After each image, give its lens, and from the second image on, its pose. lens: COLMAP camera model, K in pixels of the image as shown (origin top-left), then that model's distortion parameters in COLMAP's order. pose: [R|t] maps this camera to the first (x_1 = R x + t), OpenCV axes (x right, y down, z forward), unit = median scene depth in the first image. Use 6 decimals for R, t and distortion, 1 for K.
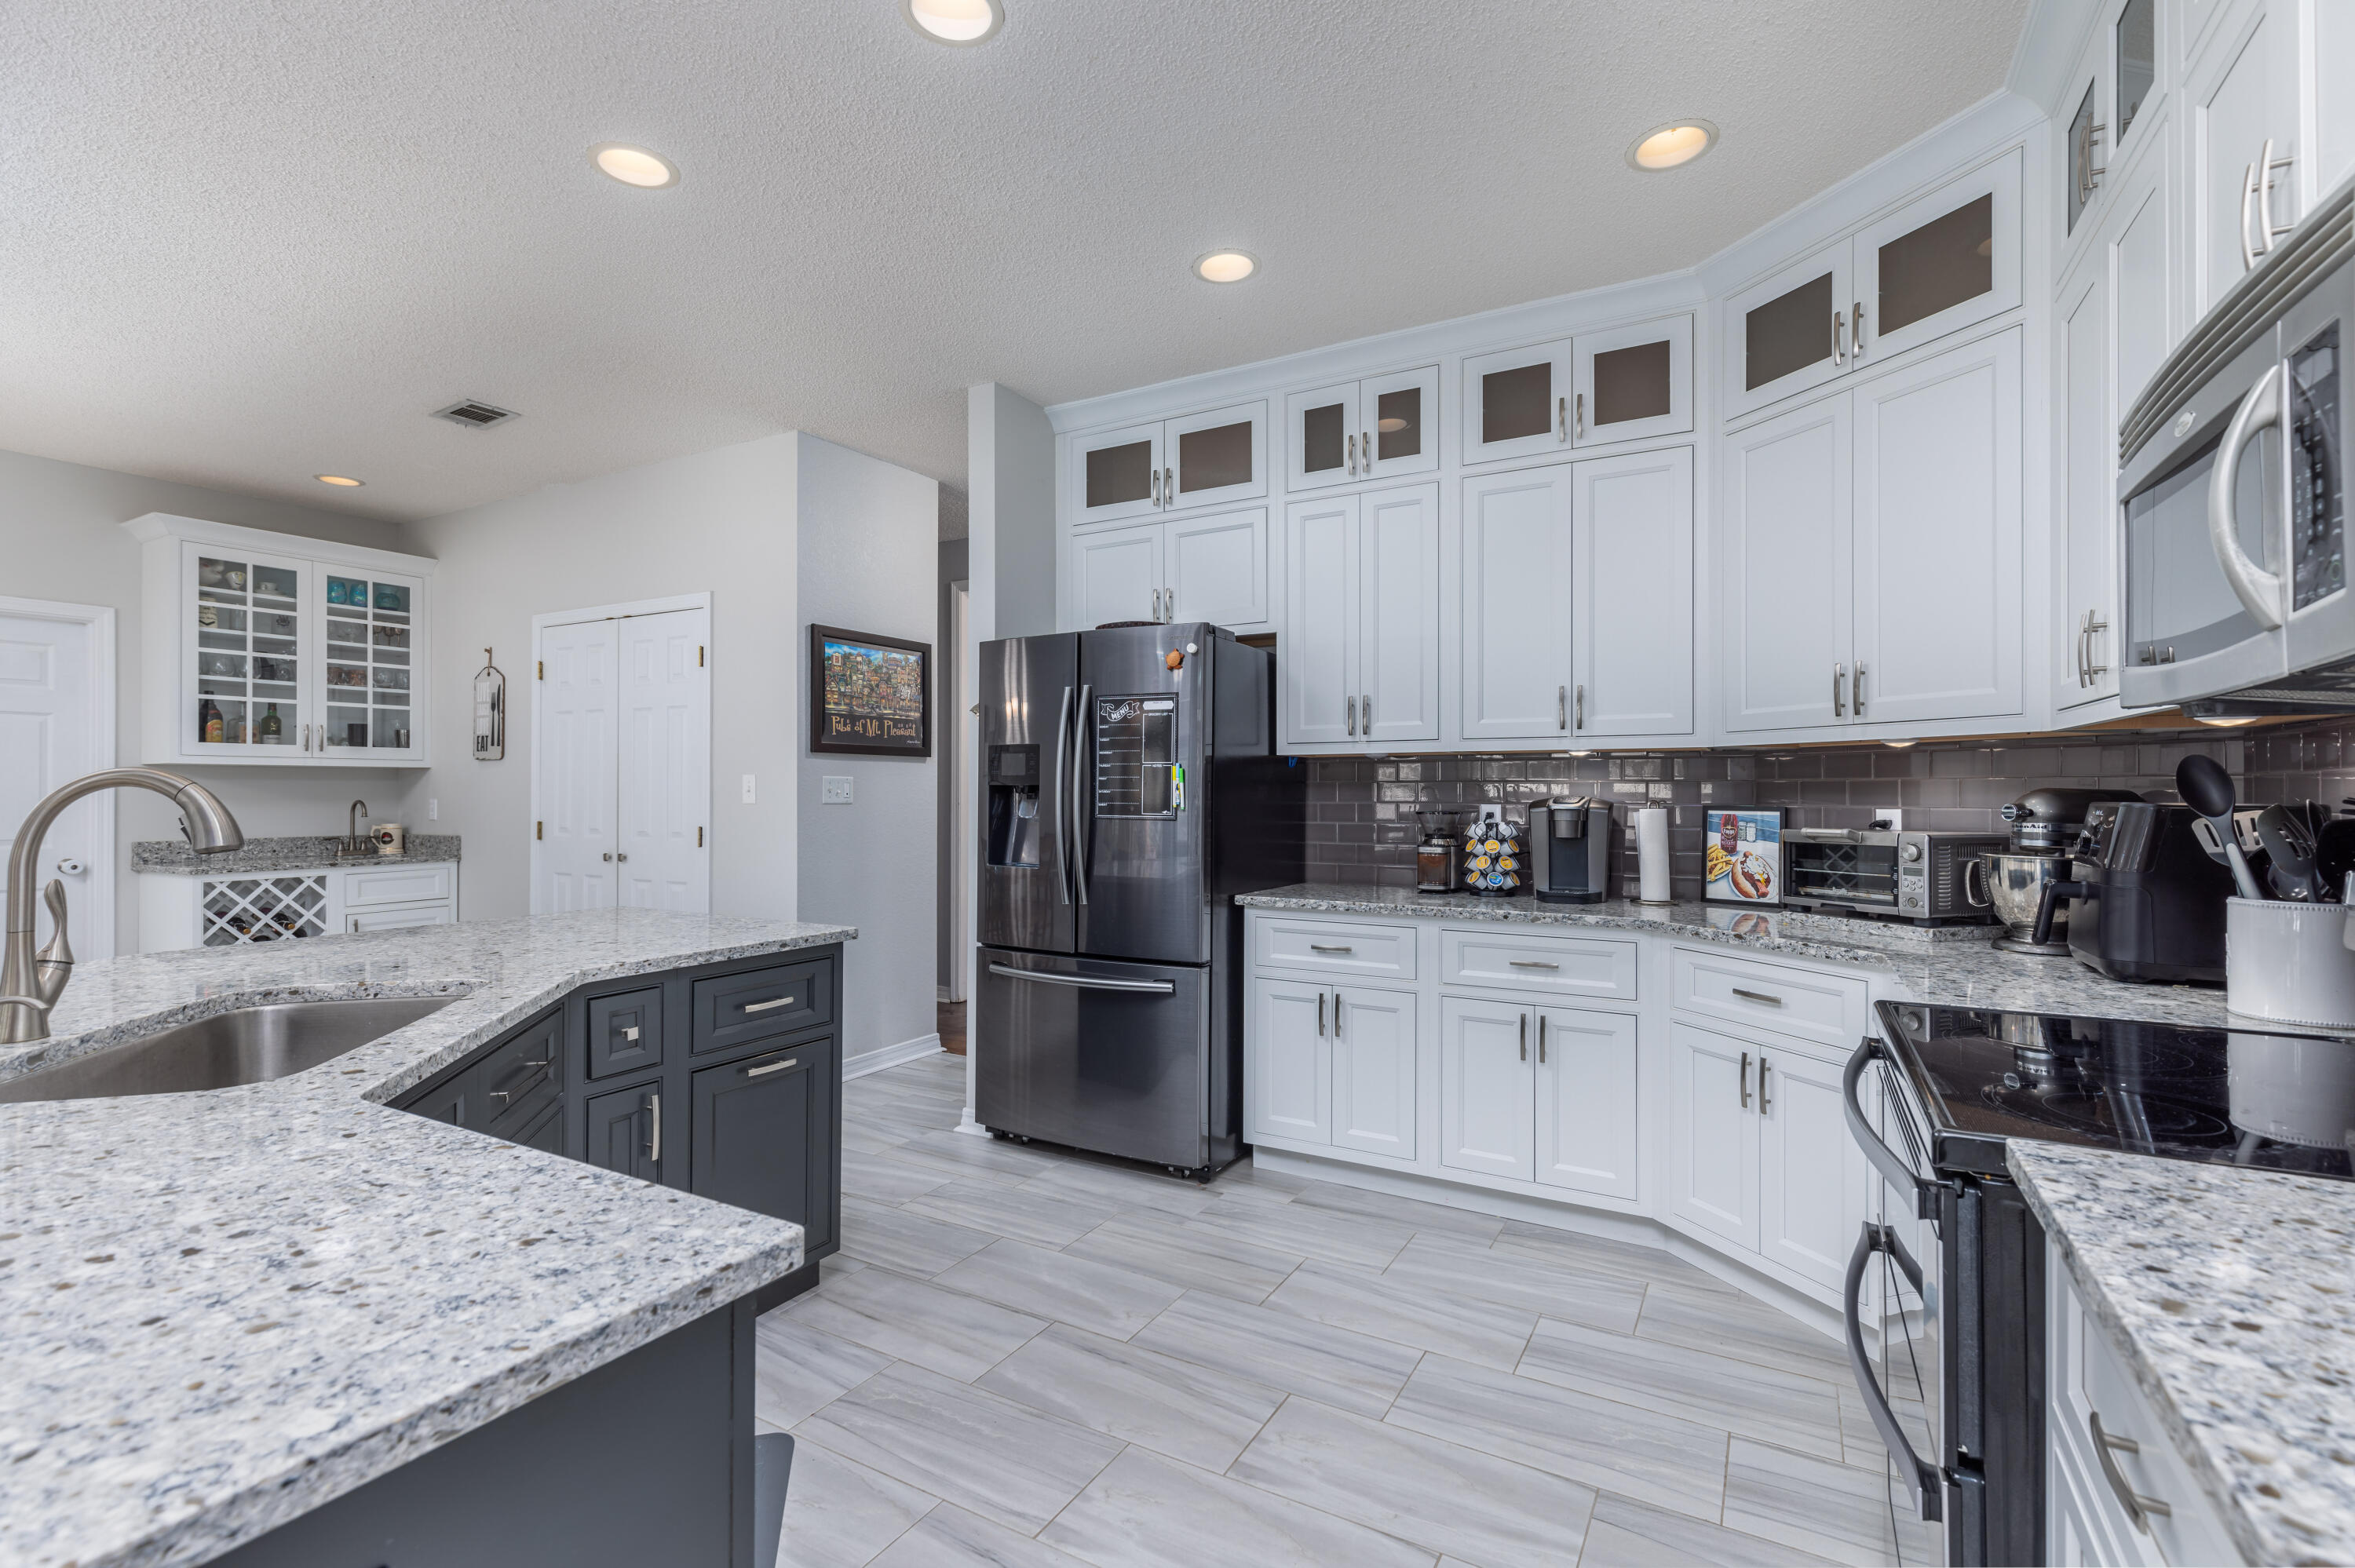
lens RADIAL K [[1075.7, 0, 1172.5], [0, 1075.7, 781.9], [0, 0, 1]] dist [0.003516, 0.000343]
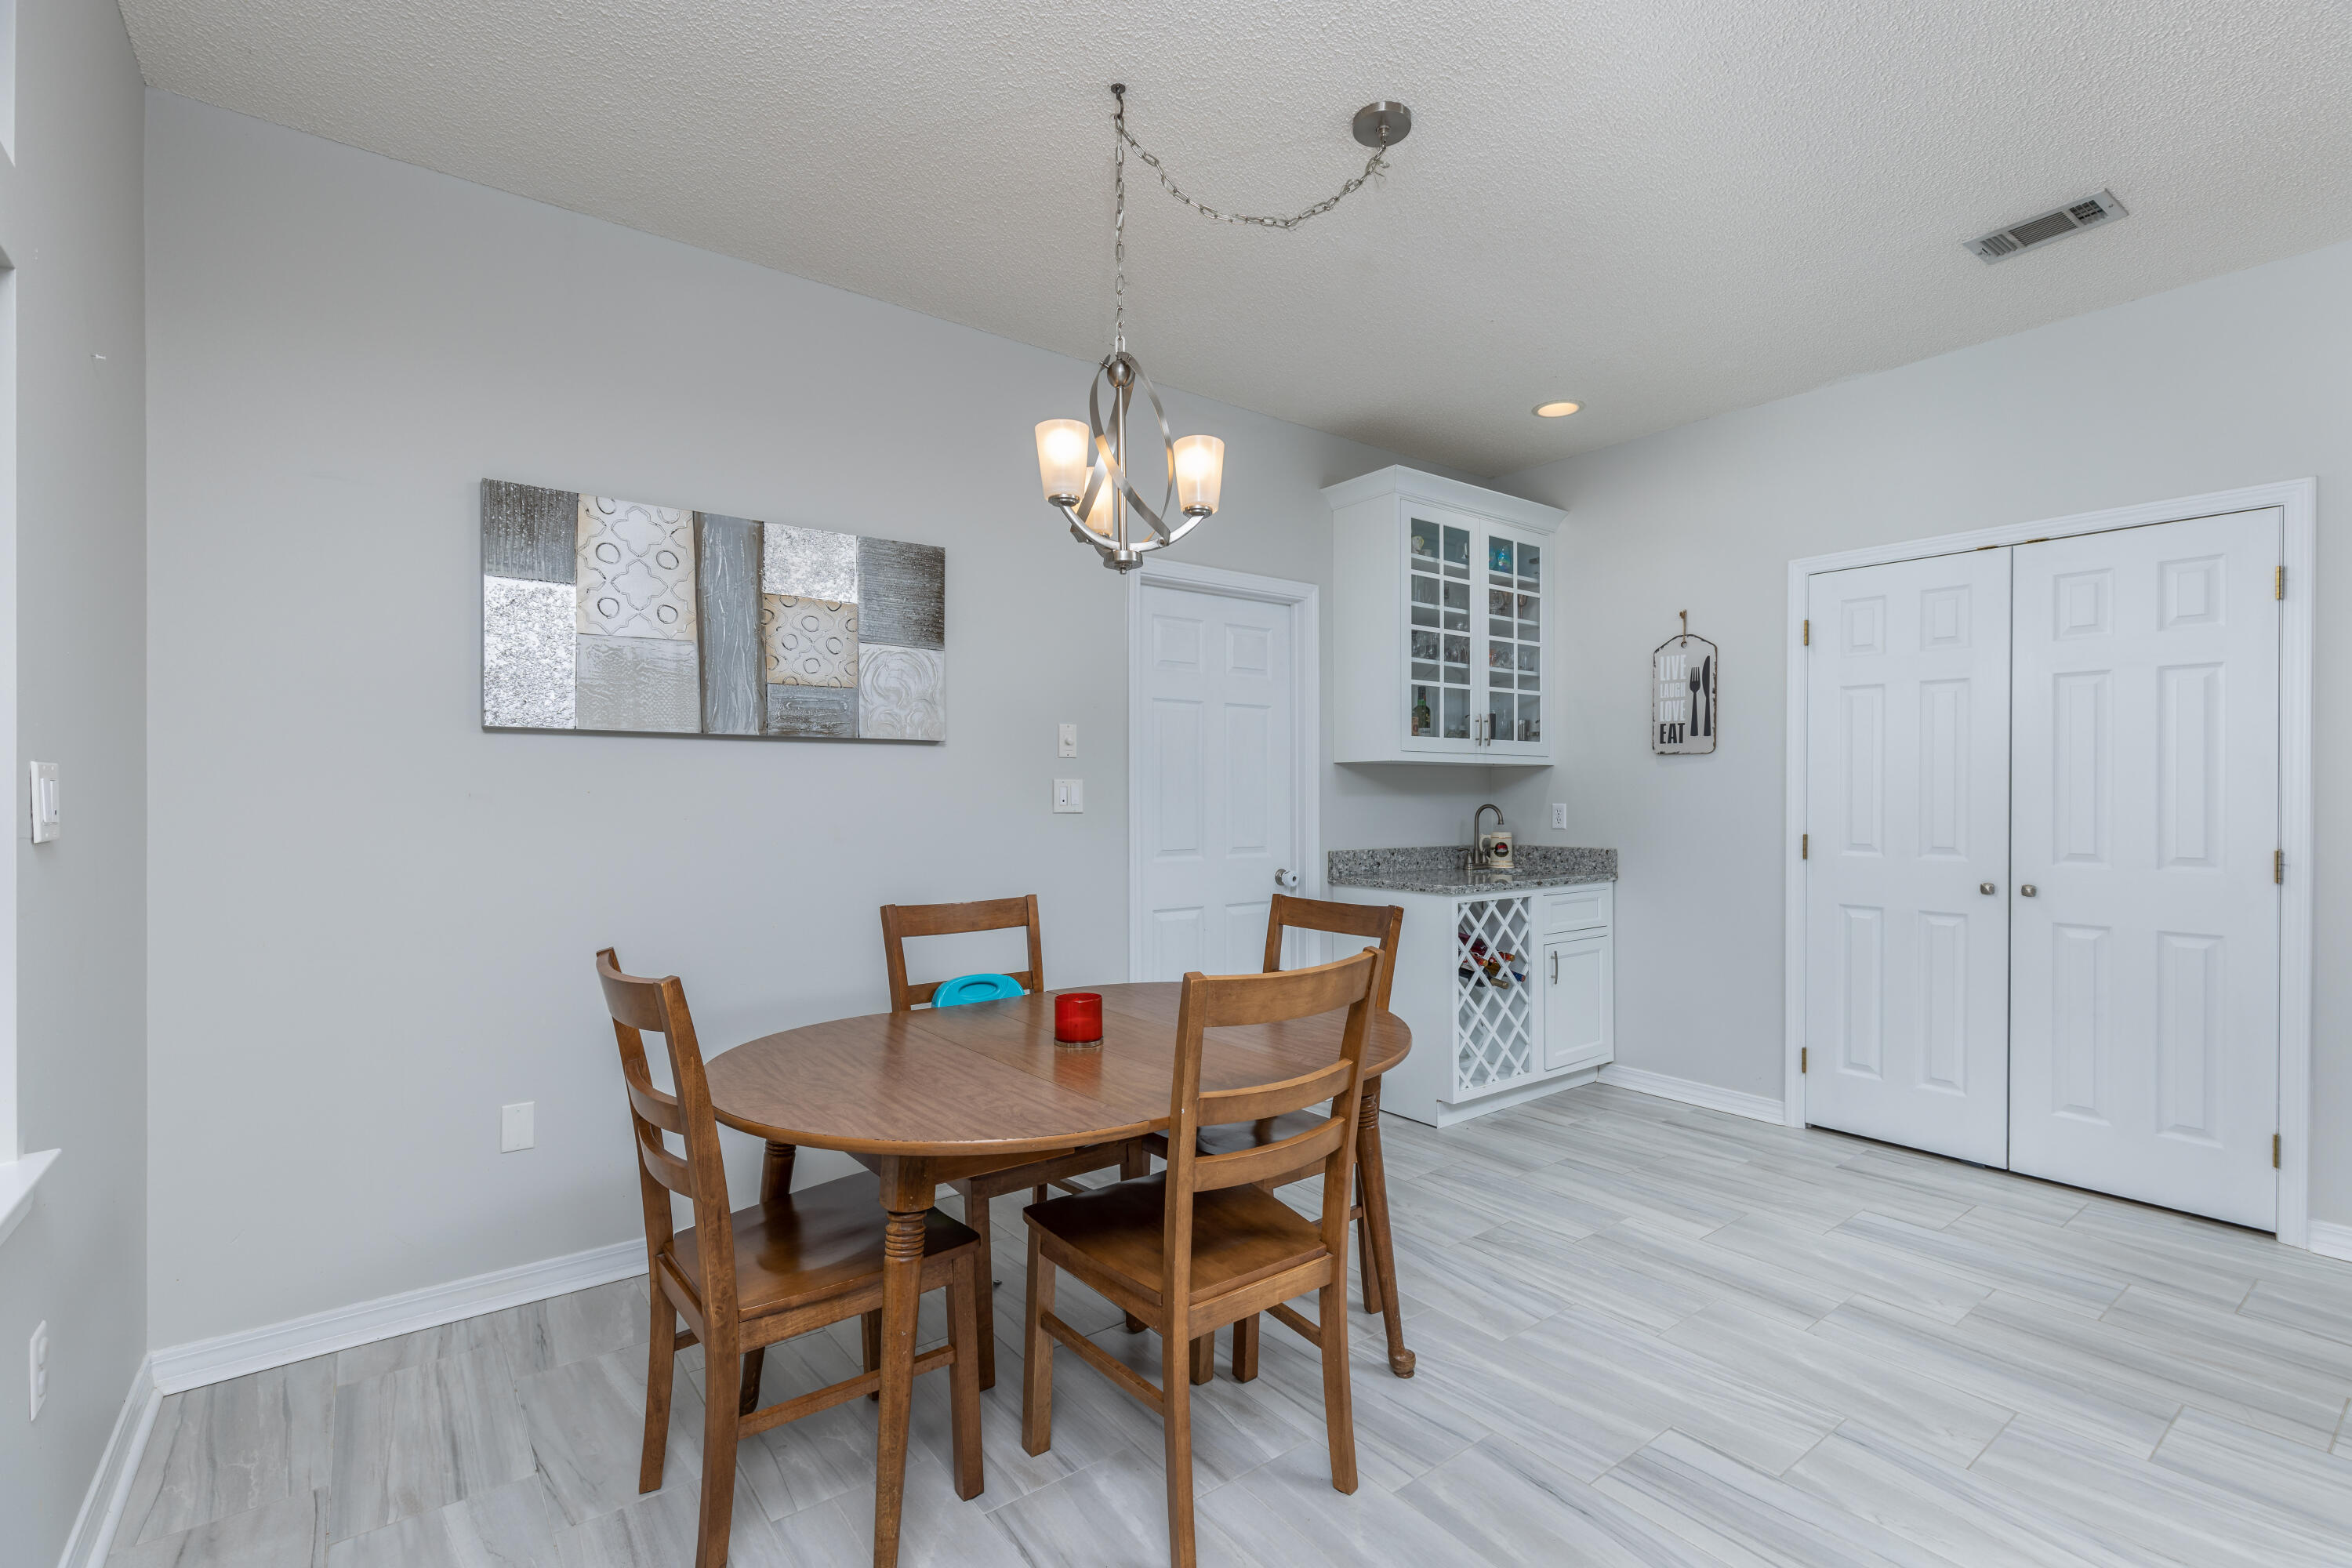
lens RADIAL K [[1074.4, 0, 1170.3], [0, 1074.4, 798.6], [0, 0, 1]] dist [0.003516, 0.000343]
pose [[0.914752, 0.003522, -0.404001, -0.672920], [0.002571, 0.999891, 0.014538, -0.000306], [0.404008, -0.014337, 0.914643, 0.134079]]
